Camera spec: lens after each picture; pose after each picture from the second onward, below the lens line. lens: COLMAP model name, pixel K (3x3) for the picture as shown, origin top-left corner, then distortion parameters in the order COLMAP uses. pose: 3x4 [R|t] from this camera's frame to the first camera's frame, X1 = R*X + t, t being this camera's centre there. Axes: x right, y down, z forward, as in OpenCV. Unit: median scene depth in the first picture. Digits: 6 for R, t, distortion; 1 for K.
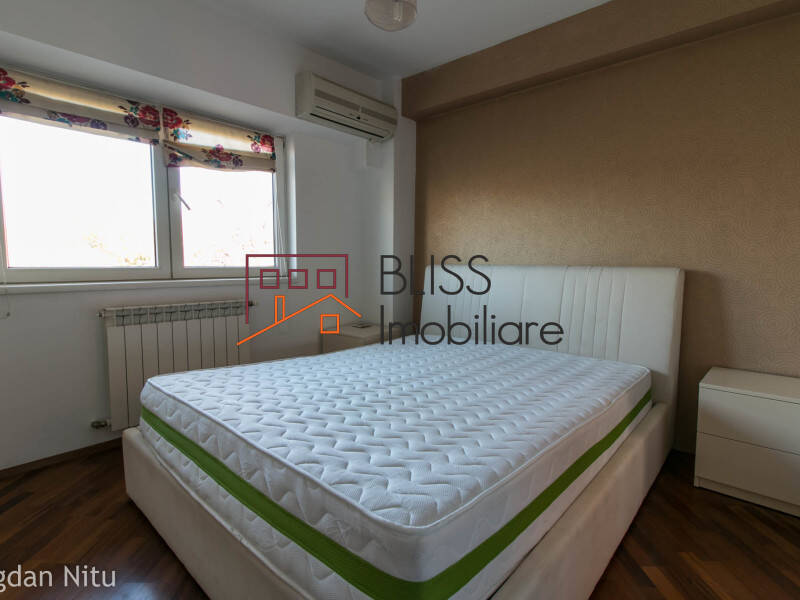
lens RADIAL K [[411.8, 0, 400.4], [0, 411.8, 292.7], [0, 0, 1]] dist [0.003410, 0.001768]
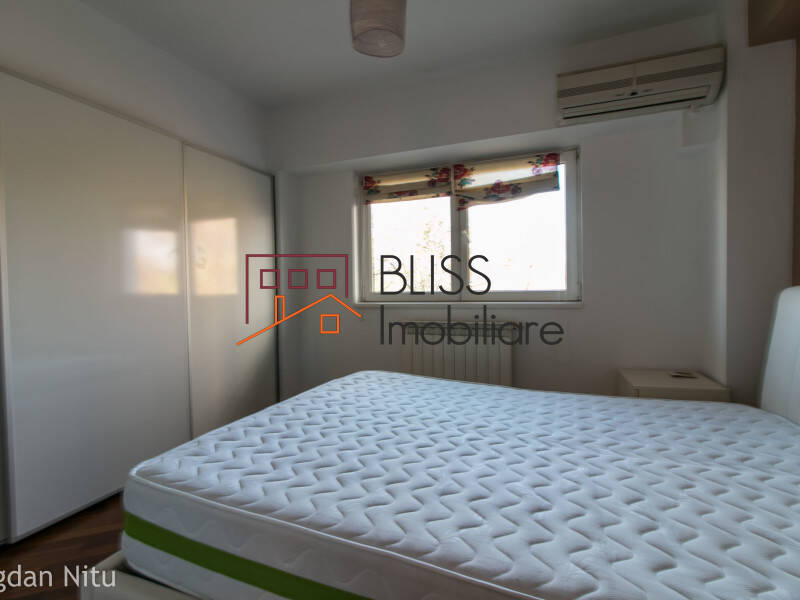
lens RADIAL K [[411.8, 0, 400.4], [0, 411.8, 292.7], [0, 0, 1]] dist [0.003410, 0.001768]
pose [[0.354562, 0.007332, -0.935004, 0.493027], [-0.051194, 0.998622, -0.011583, -0.033425], [0.933630, 0.051974, 0.354448, 0.384325]]
